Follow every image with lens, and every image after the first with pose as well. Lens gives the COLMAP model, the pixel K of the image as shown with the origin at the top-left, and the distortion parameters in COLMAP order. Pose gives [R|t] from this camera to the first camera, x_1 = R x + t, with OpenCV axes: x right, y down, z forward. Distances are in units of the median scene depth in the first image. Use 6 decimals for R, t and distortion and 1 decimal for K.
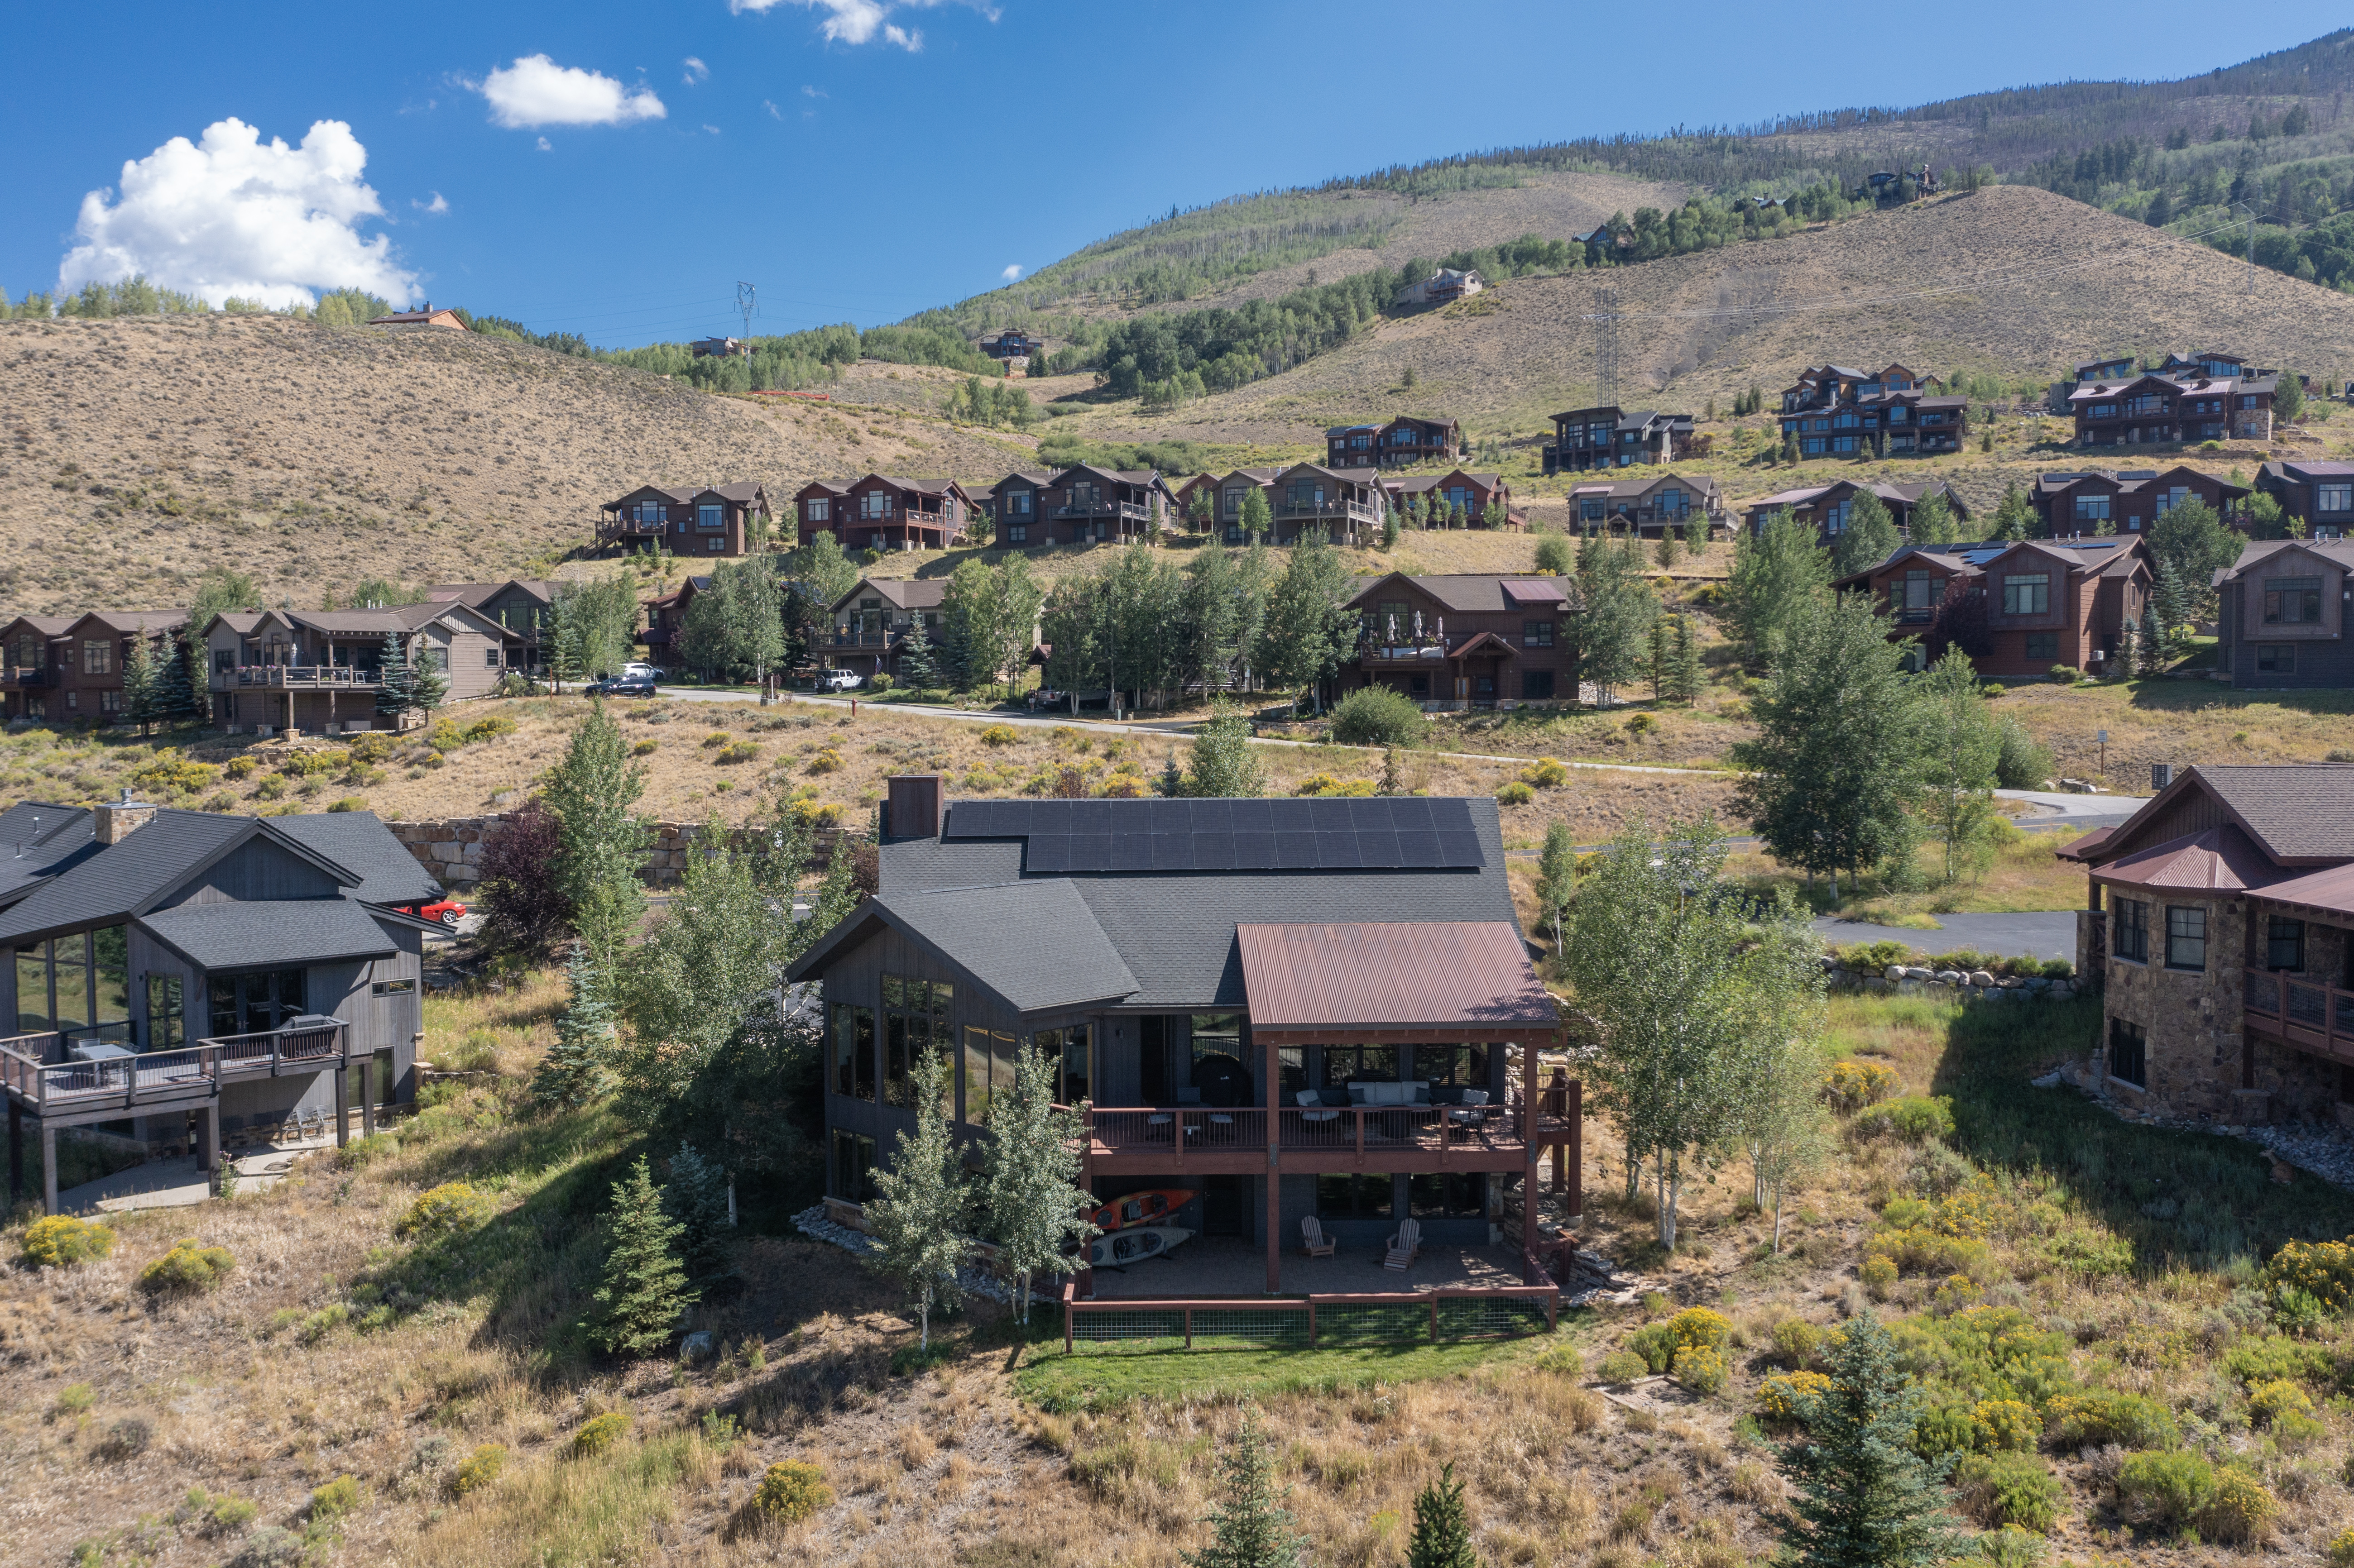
lens RADIAL K [[2152.6, 0, 1163.1], [0, 2152.6, 743.8], [0, 0, 1]] dist [-0.020771, 0.009293]
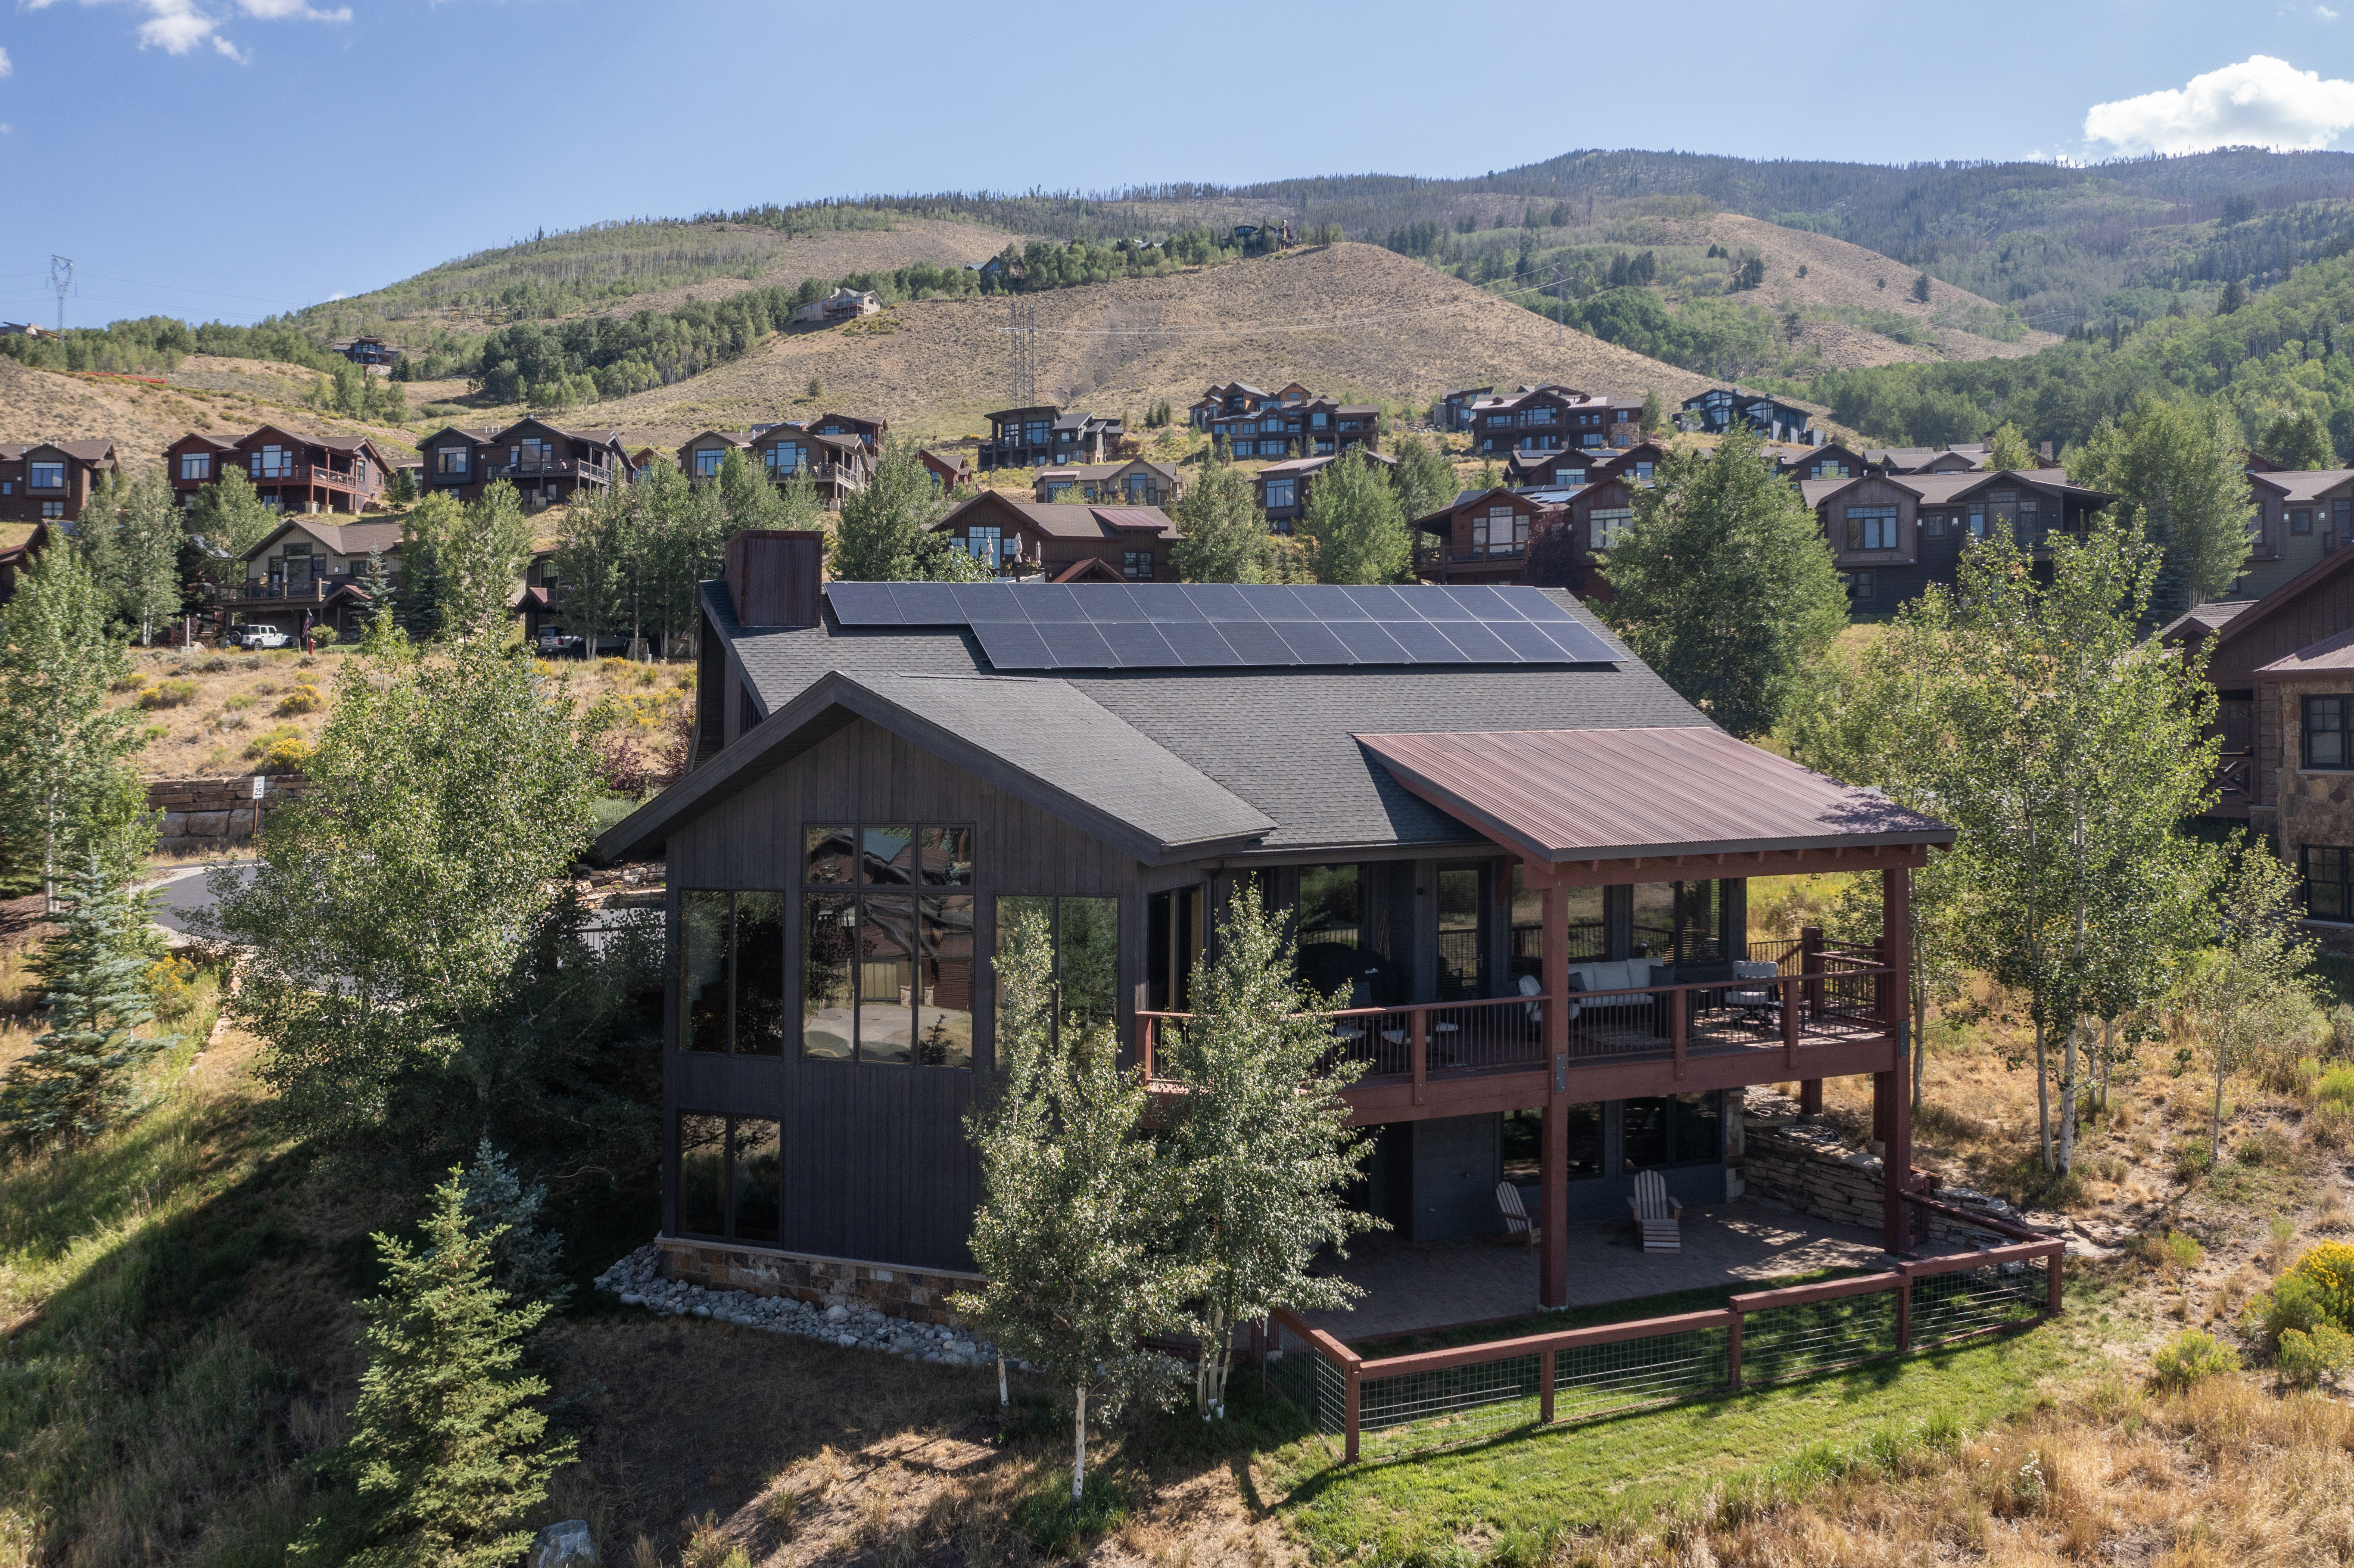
lens RADIAL K [[1964.4, 0, 1176.7], [0, 1964.4, 580.5], [0, 0, 1]] dist [-0.041209, 0.047001]
pose [[0.934426, 0.015043, 0.355839, -0.051443], [0.026054, 0.993544, -0.110420, 0.023210], [-0.355202, 0.112450, 0.928001, 0.106350]]
